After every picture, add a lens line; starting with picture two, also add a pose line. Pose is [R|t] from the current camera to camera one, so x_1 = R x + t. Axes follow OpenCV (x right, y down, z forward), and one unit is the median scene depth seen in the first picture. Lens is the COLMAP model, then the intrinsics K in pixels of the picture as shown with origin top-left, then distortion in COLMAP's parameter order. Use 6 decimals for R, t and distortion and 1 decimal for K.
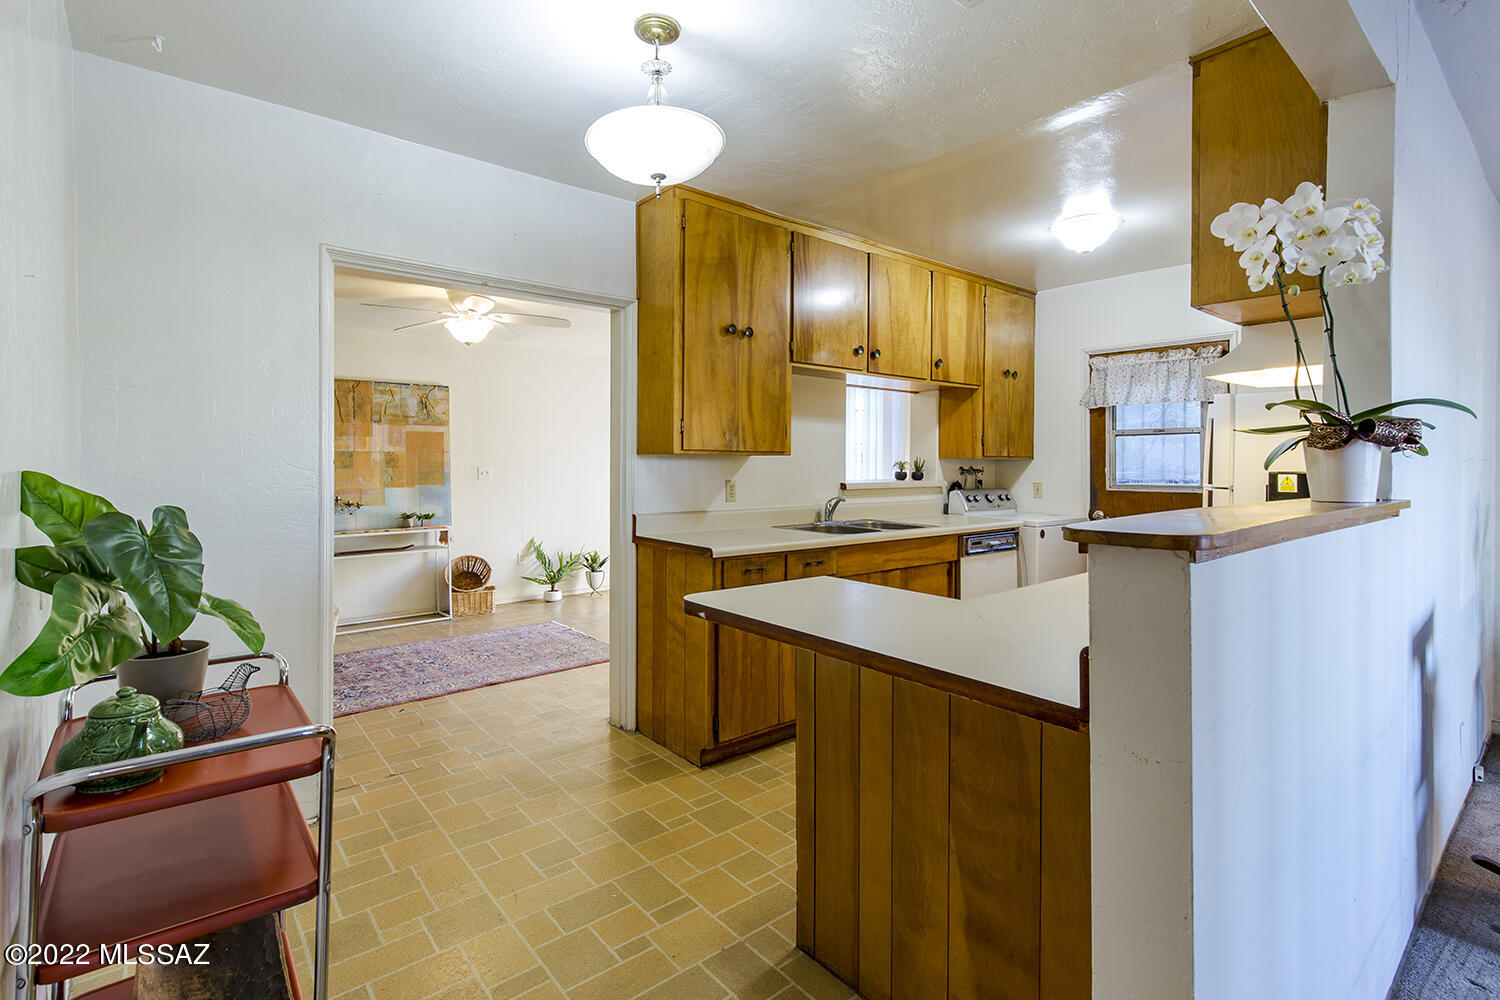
lens RADIAL K [[709.8, 0, 749.5], [0, 709.8, 455.3], [0, 0, 1]] dist [0.001859, 0.000101]
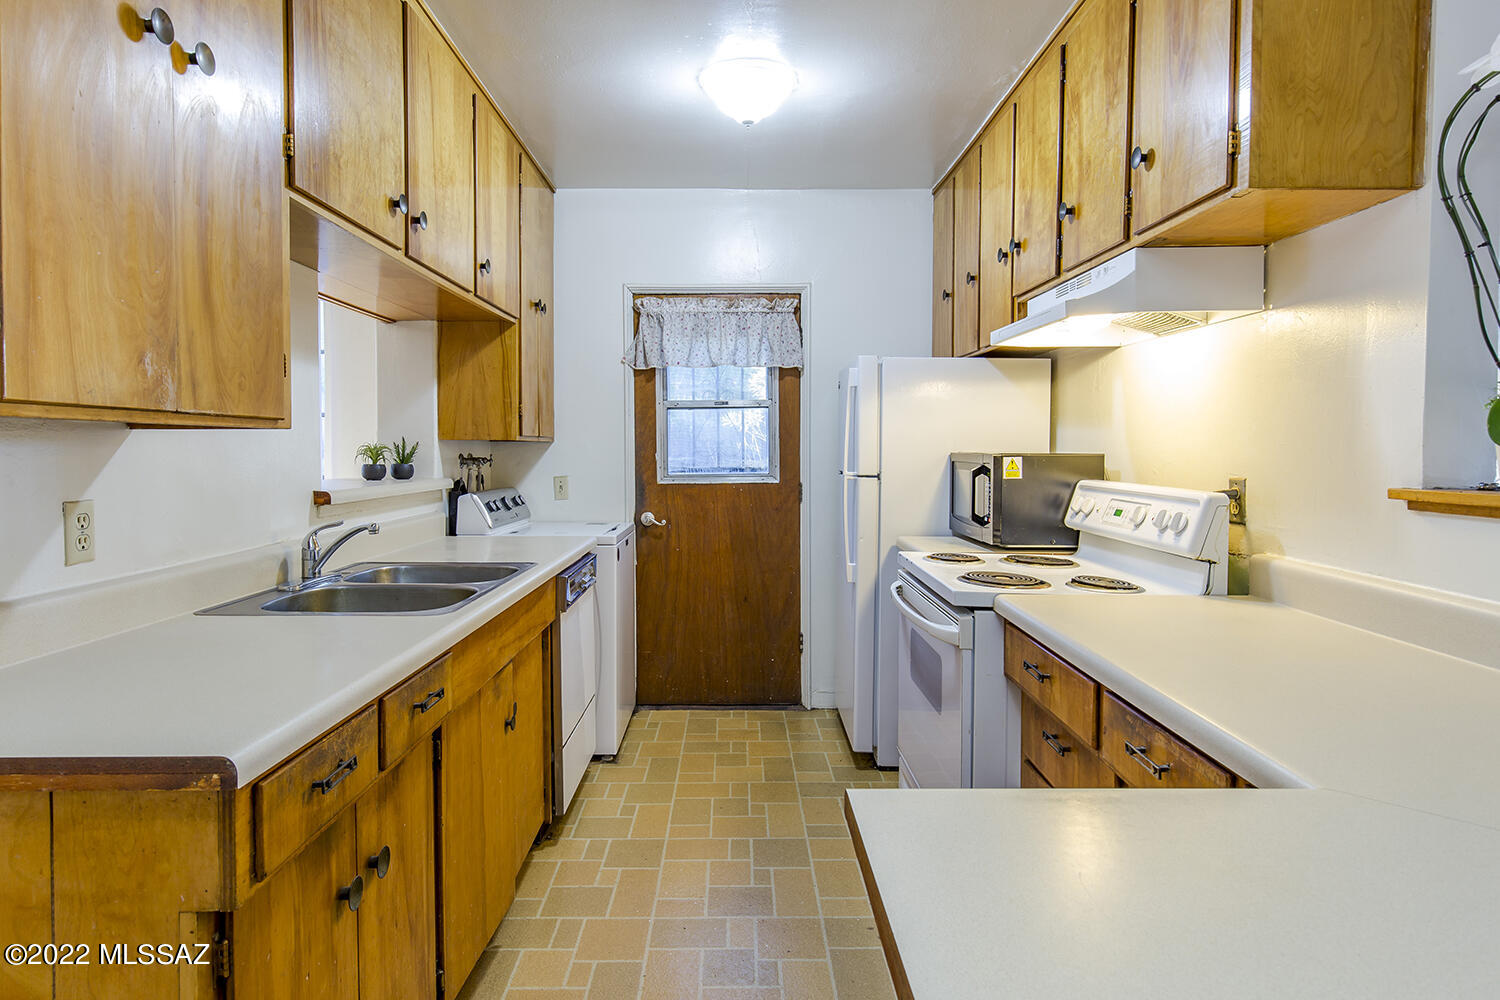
lens RADIAL K [[846.8, 0, 734.8], [0, 846.8, 463.9], [0, 0, 1]] dist [0.005454, 0.001272]
pose [[0.644938, -0.022197, 0.763912, -0.106506], [0.001095, 0.999604, 0.028121, 0.004816], [-0.764234, -0.017300, 0.644707, 0.385841]]
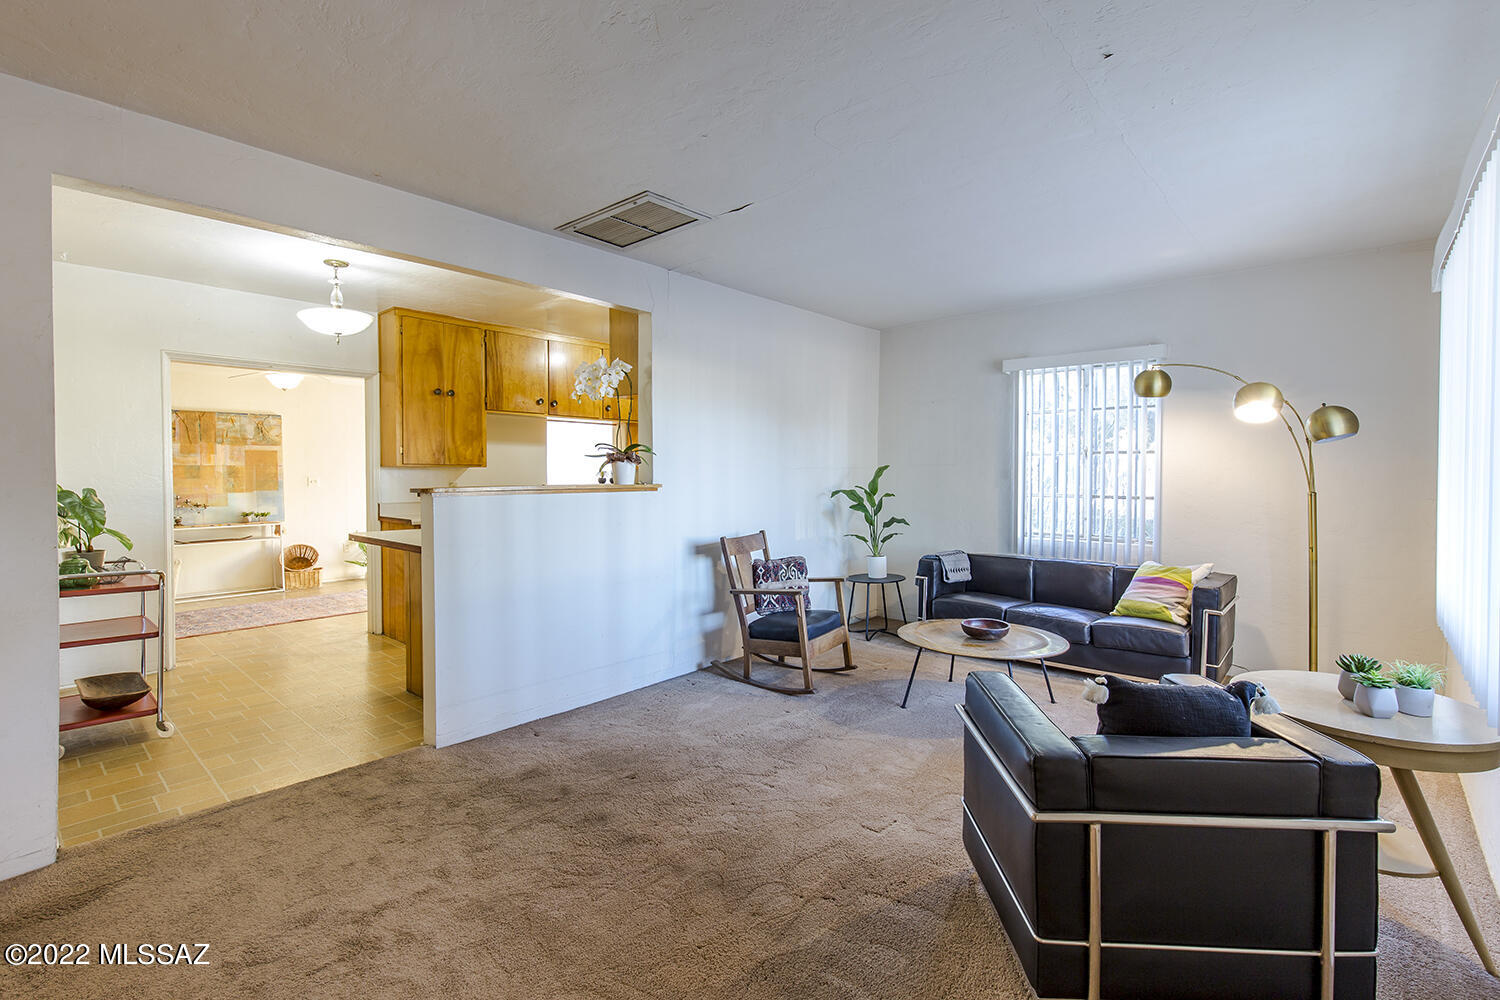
lens RADIAL K [[689.2, 0, 749.0], [0, 689.2, 478.9], [0, 0, 1]] dist [0.000862, 0.000113]
pose [[0.990093, -0.006034, 0.140285, 0.326360], [0.003780, 0.999860, 0.016330, 0.003003], [-0.140364, -0.015638, 0.989976, -0.494967]]
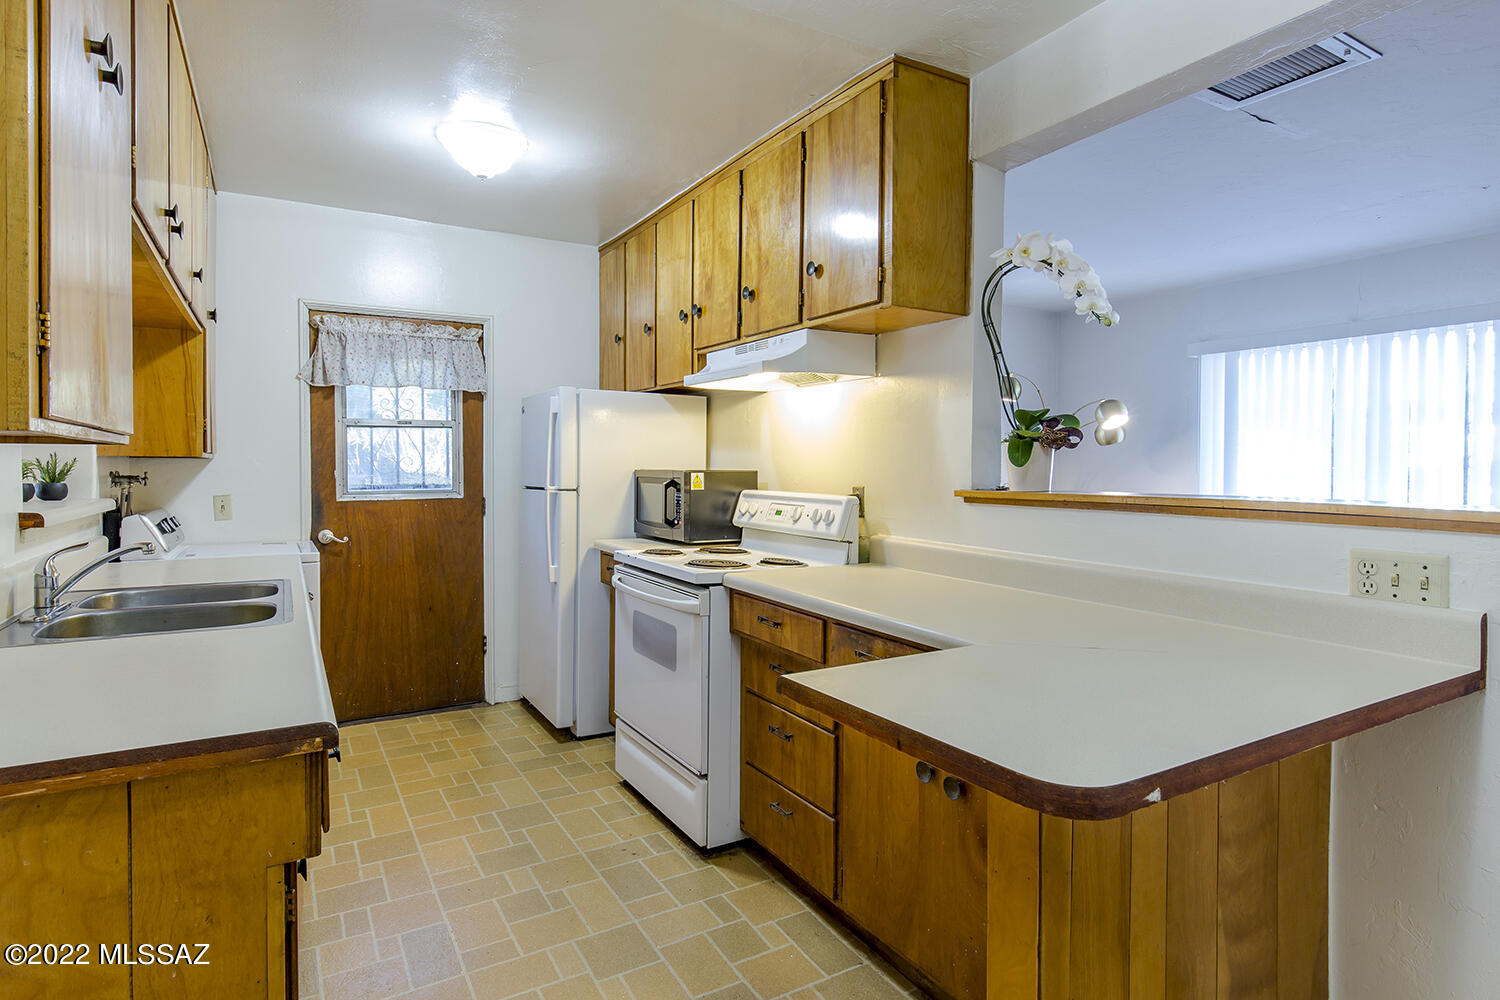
lens RADIAL K [[800.9, 0, 751.8], [0, 800.9, 472.7], [0, 0, 1]] dist [0.000859, 0.000004]
pose [[0.165246, -0.014763, 0.986142, -0.234503], [-0.005982, 0.999855, 0.015971, 0.004745], [-0.986234, -0.008538, 0.165134, 0.450642]]
